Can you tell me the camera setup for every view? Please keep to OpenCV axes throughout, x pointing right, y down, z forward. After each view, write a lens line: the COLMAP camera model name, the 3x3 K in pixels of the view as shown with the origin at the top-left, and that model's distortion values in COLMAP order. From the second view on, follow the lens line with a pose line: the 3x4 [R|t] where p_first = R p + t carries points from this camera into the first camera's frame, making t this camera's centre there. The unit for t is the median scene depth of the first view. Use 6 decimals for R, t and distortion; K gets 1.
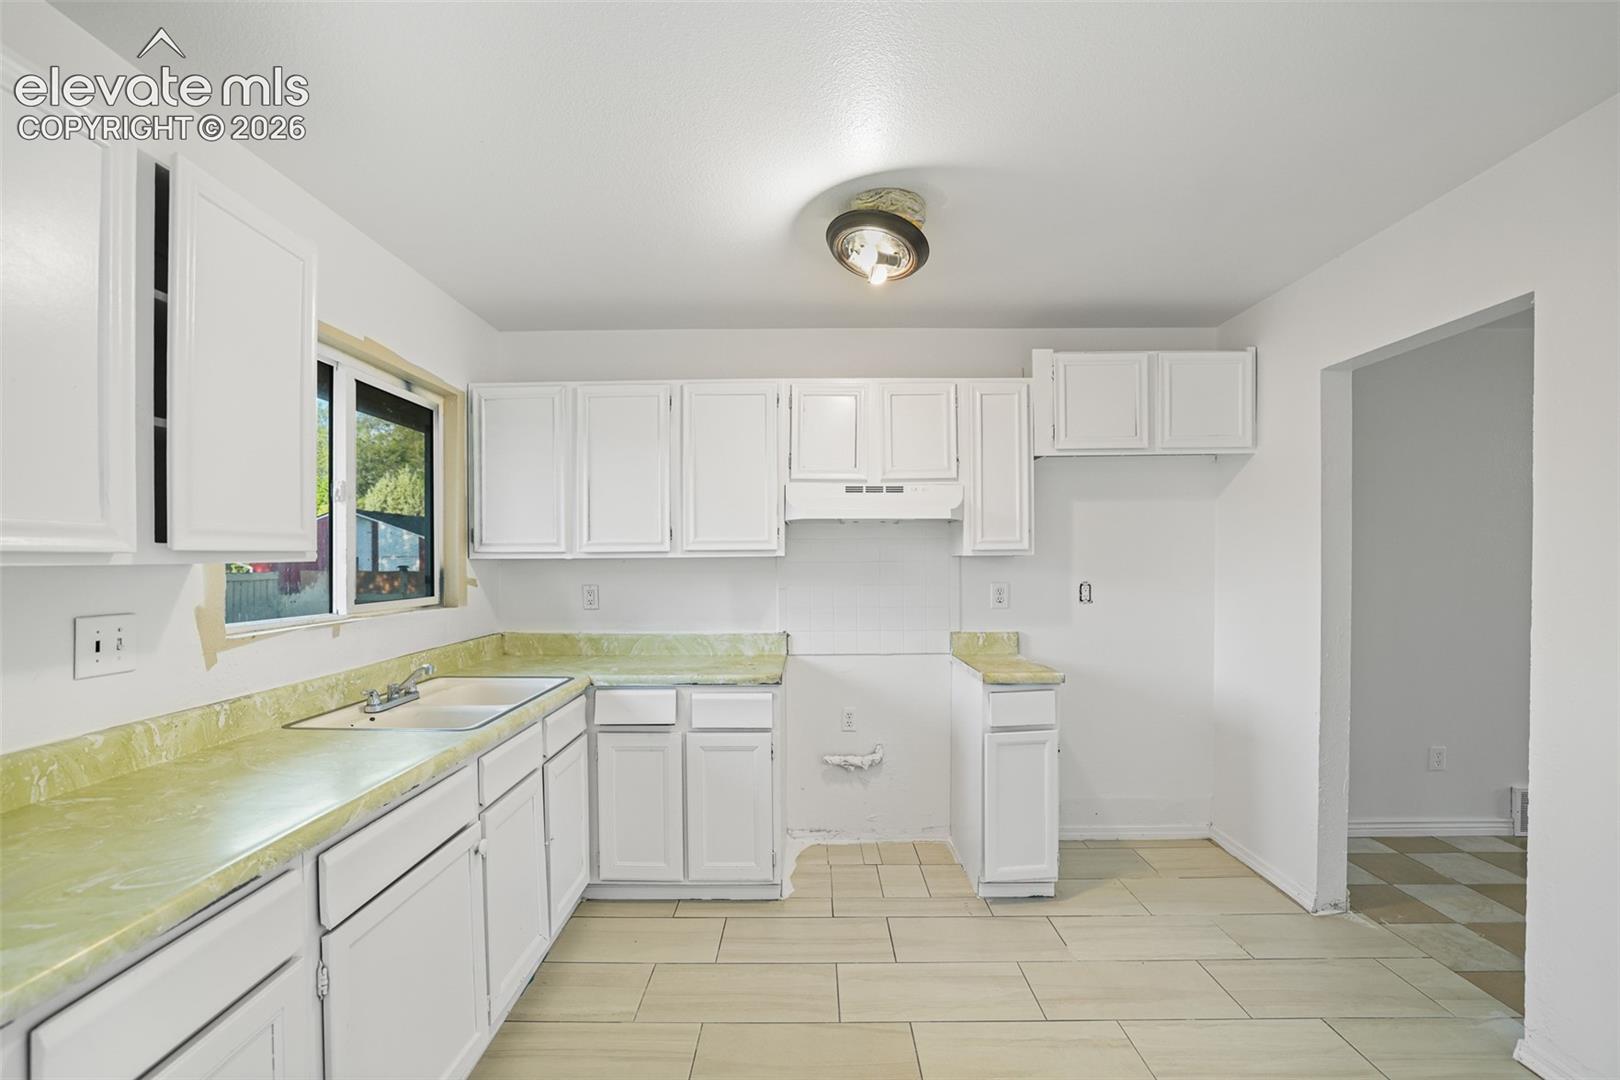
lens RADIAL K [[714.7, 0, 810.9], [0, 714.7, 570.7], [0, 0, 1]] dist [-0.052779, 0.024221]
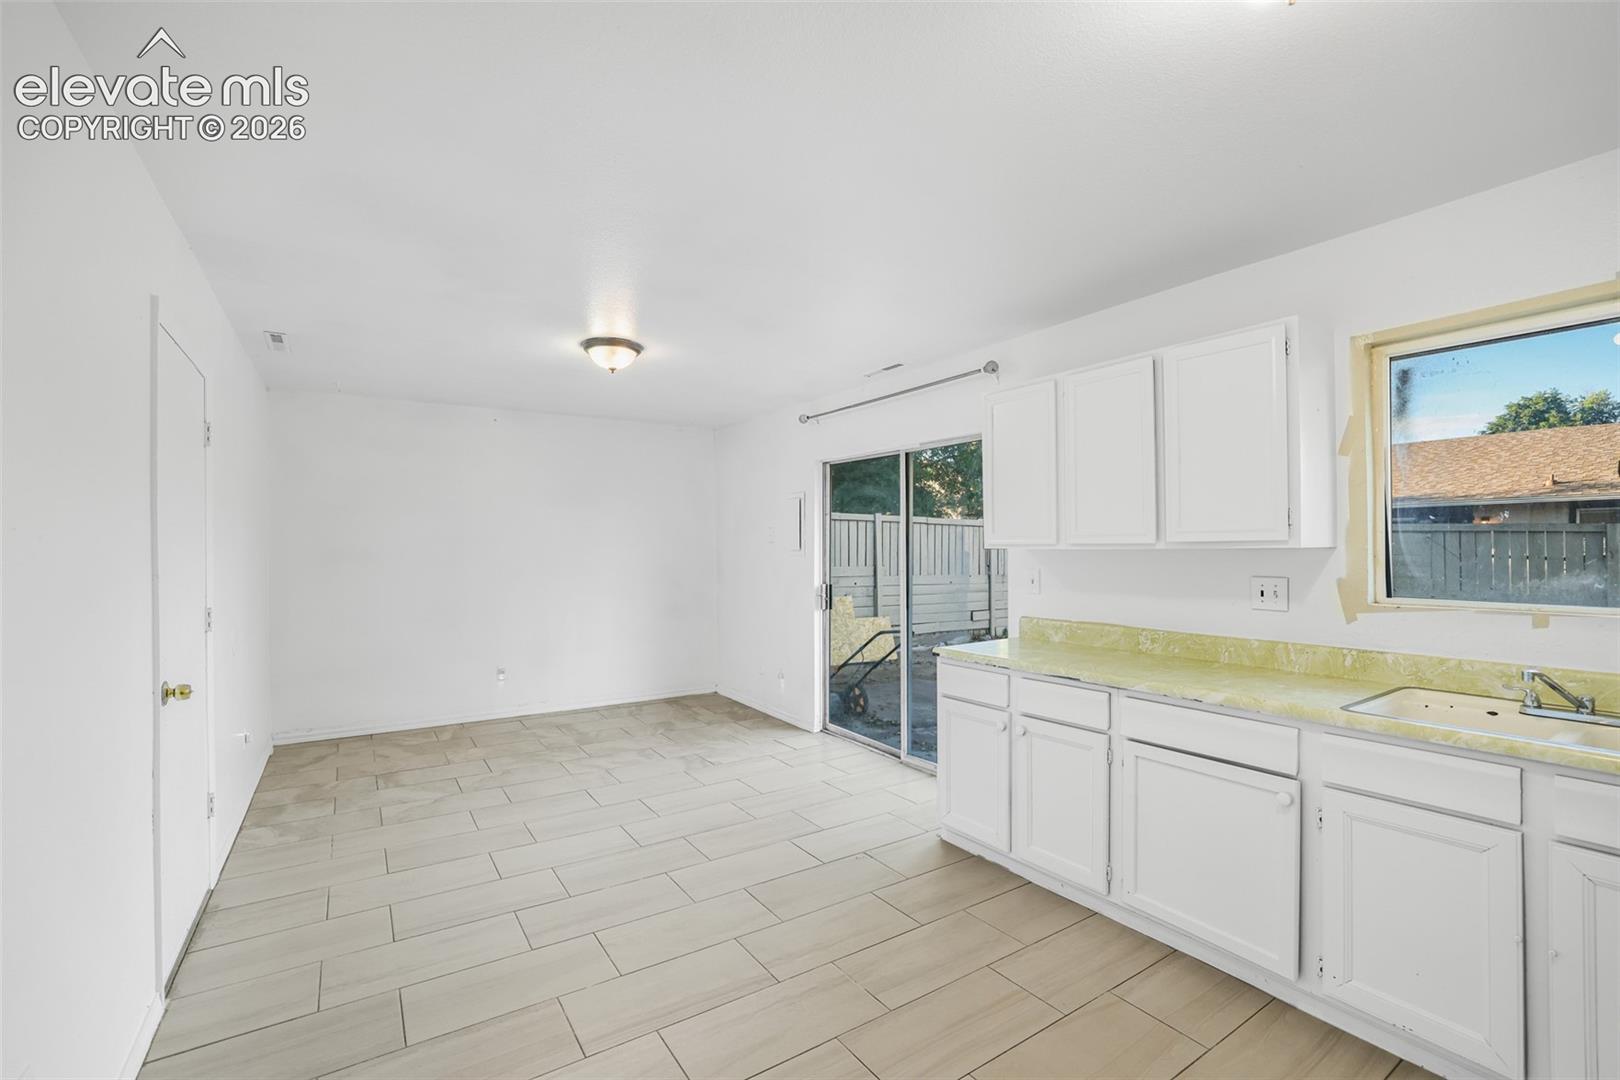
lens RADIAL K [[701.6, 0, 804.9], [0, 701.6, 546.5], [0, 0, 1]] dist [-0.052433, 0.021510]
pose [[-0.833629, 0.006472, -0.552287, 0.474846], [-0.001969, 0.999890, 0.014690, -0.018465], [0.552321, 0.013333, -0.833525, 0.905677]]
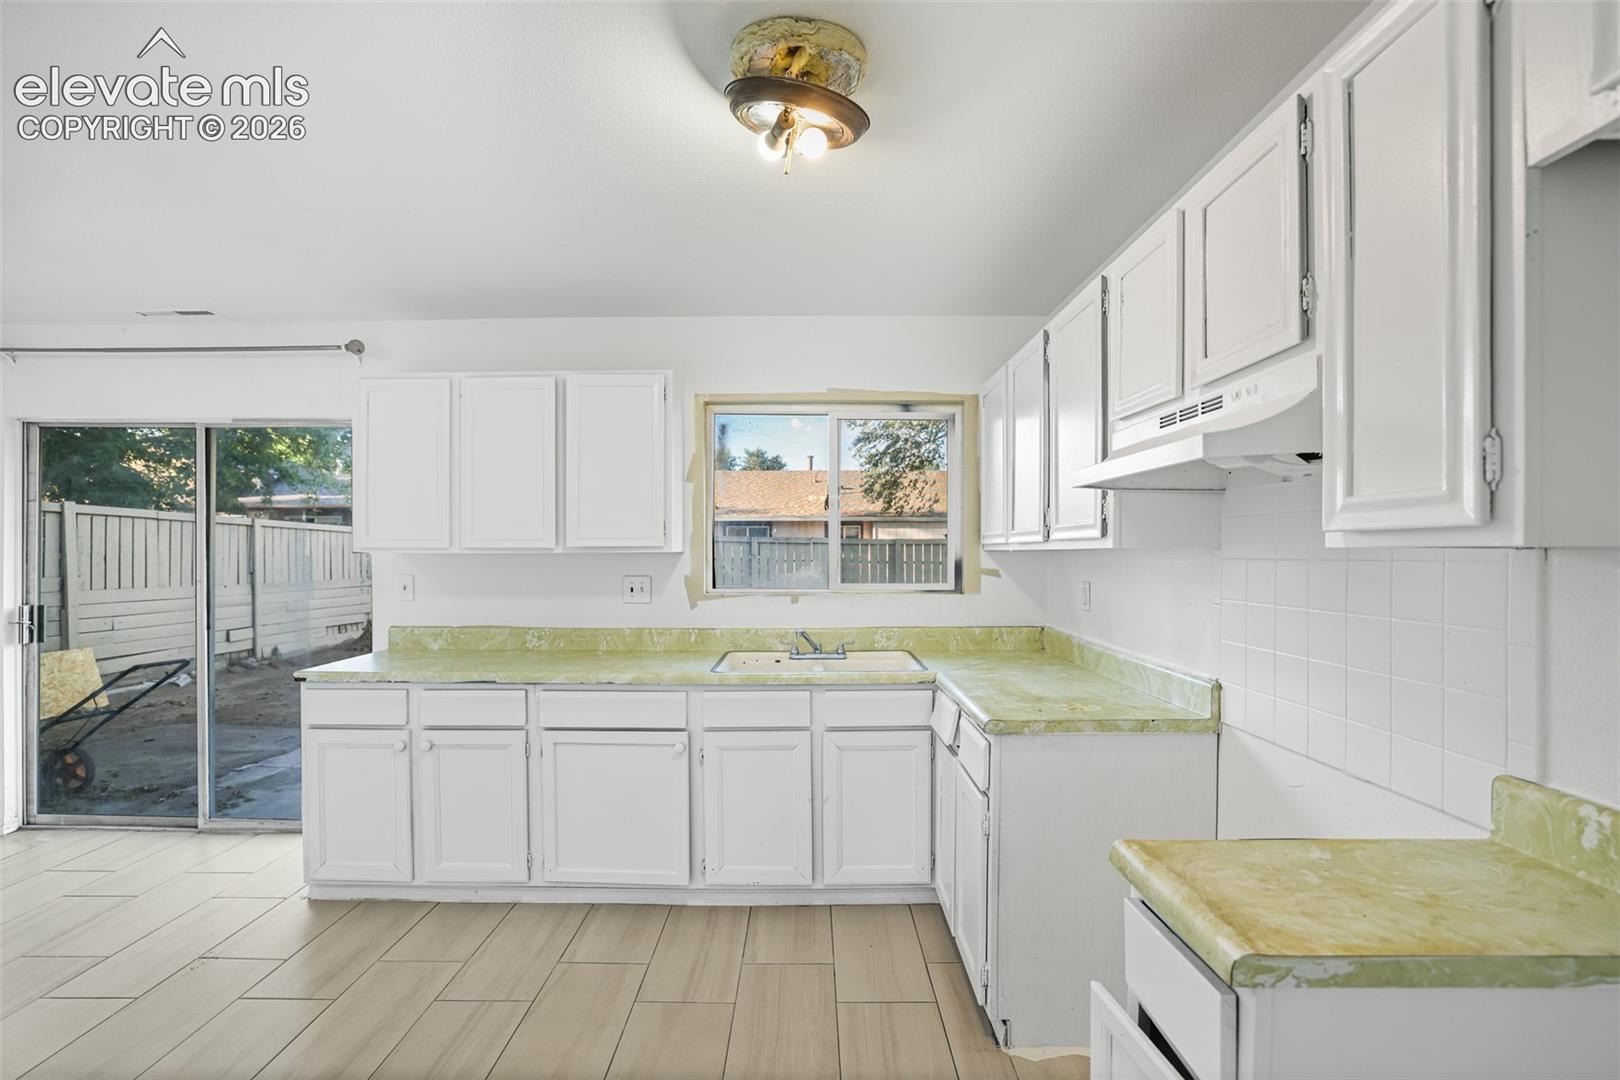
lens RADIAL K [[700.1, 0, 801.8], [0, 700.1, 554.1], [0, 0, 1]] dist [-0.052773, 0.021781]
pose [[-0.002425, 0.009309, -0.999954, 0.587668], [-0.017259, 0.999807, 0.009349, -0.016742], [0.999848, 0.017281, -0.002264, 0.760563]]
